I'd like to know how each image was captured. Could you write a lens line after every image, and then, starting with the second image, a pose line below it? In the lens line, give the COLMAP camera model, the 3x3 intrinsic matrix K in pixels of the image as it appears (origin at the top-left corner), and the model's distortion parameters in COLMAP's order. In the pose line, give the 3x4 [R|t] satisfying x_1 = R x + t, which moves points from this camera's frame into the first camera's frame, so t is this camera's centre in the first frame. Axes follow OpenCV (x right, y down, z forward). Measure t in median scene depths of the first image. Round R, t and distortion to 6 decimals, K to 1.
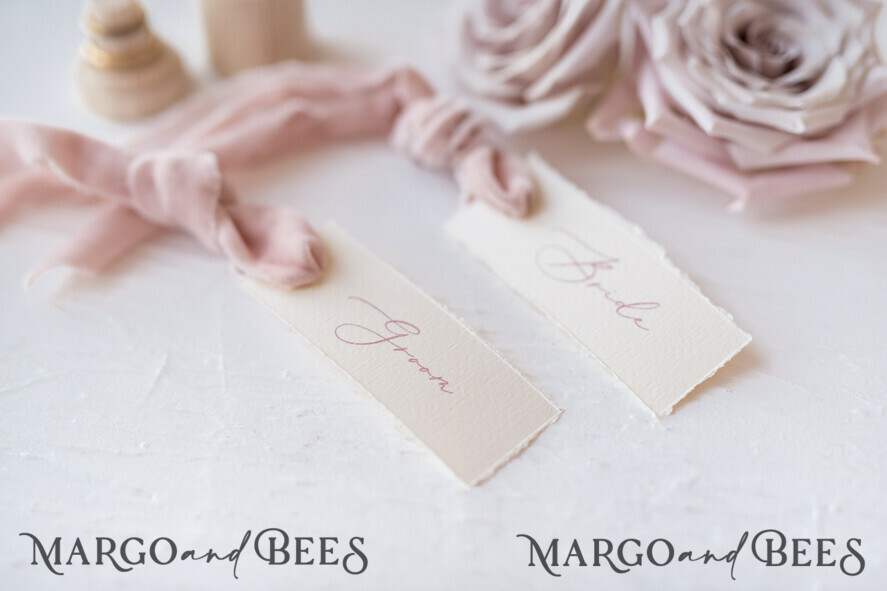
lens RADIAL K [[1407.3, 0, 443.5], [0, 1407.3, 295.5], [0, 0, 1]] dist [-0.003179, 0.131224]
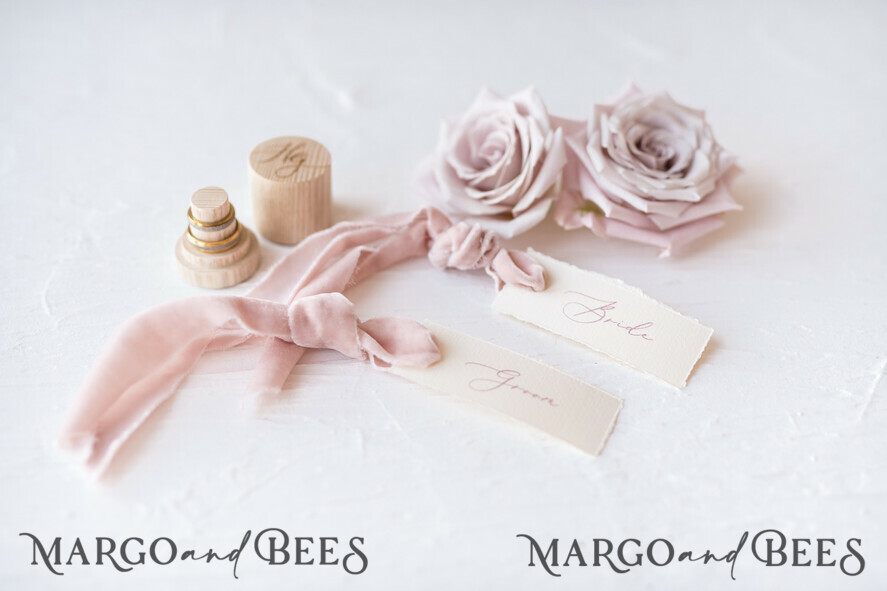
lens RADIAL K [[1407.3, 0, 443.5], [0, 1407.3, 295.5], [0, 0, 1]] dist [-0.003179, 0.131224]
pose [[0.930190, -0.210943, 0.300417, -0.506569], [0.229914, 0.972784, -0.028835, -0.030415], [-0.286158, 0.095892, 0.953372, -0.420842]]
